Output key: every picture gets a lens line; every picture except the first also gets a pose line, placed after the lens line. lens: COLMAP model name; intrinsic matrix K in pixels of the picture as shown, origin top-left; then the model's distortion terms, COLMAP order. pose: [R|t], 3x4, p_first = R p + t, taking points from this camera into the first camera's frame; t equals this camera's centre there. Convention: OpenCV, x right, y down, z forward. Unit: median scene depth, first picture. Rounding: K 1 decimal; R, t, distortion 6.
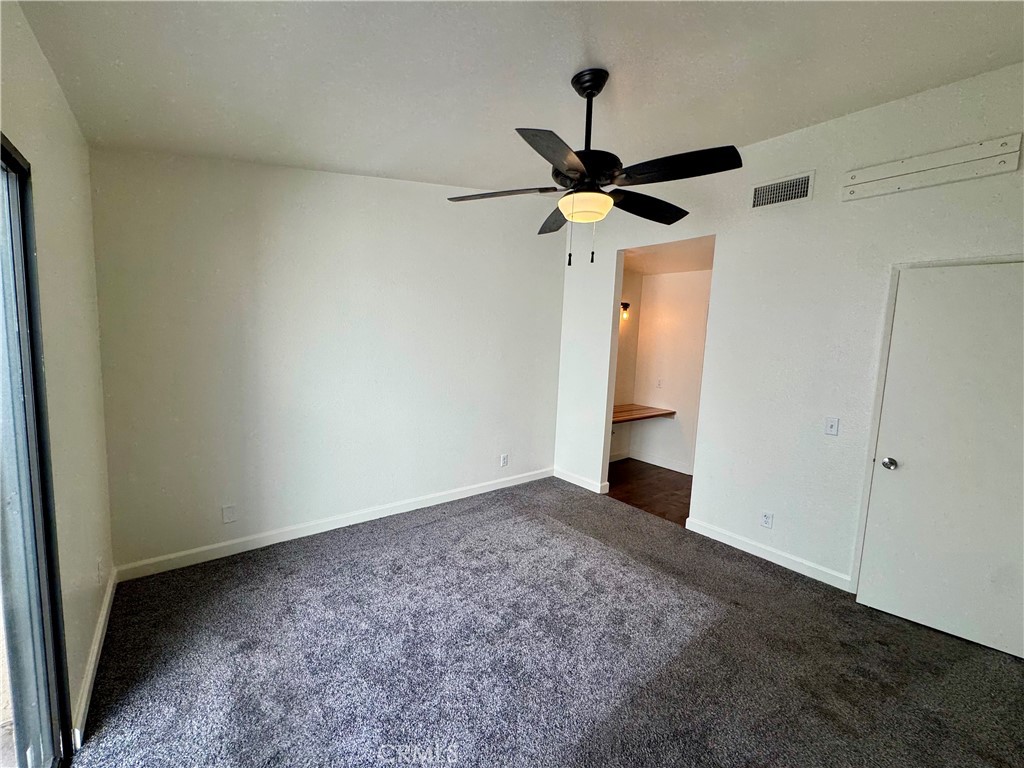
lens RADIAL K [[409.1, 0, 512.6], [0, 409.1, 380.8], [0, 0, 1]] dist [-0.002116, -0.000381]
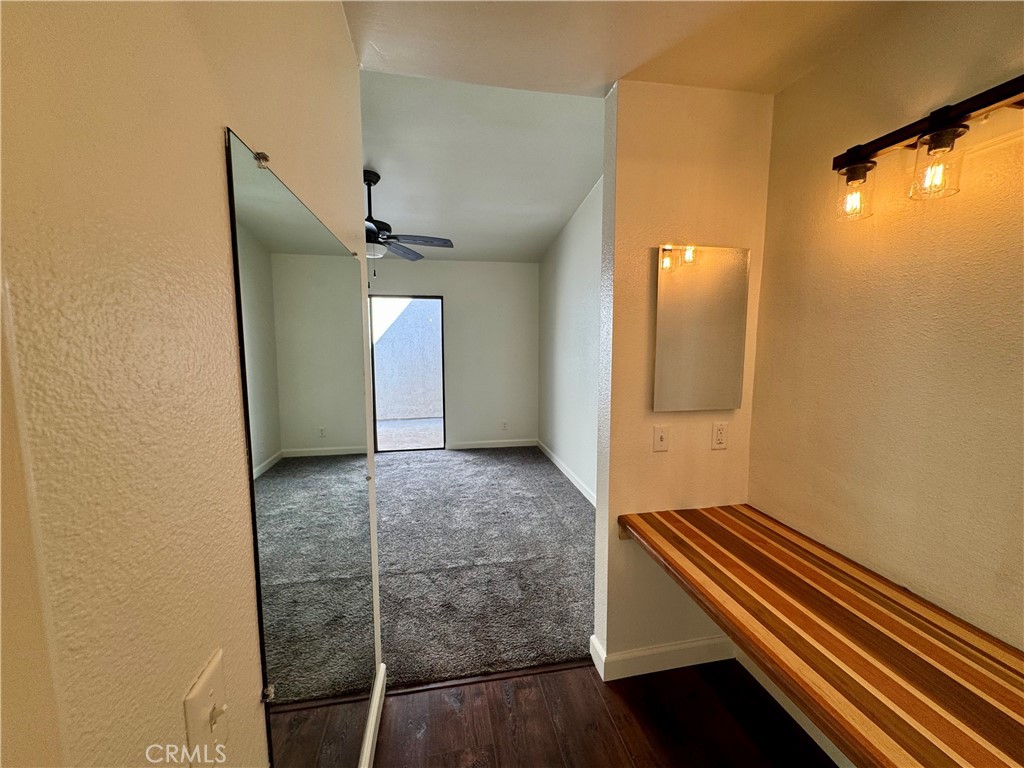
lens RADIAL K [[409.1, 0, 512.6], [0, 409.1, 380.8], [0, 0, 1]] dist [-0.002116, -0.000381]
pose [[-0.477944, 0.049897, -0.876972, 1.062362], [-0.108510, 0.987384, 0.115316, -0.116605], [0.871662, 0.150275, -0.466500, 1.796722]]
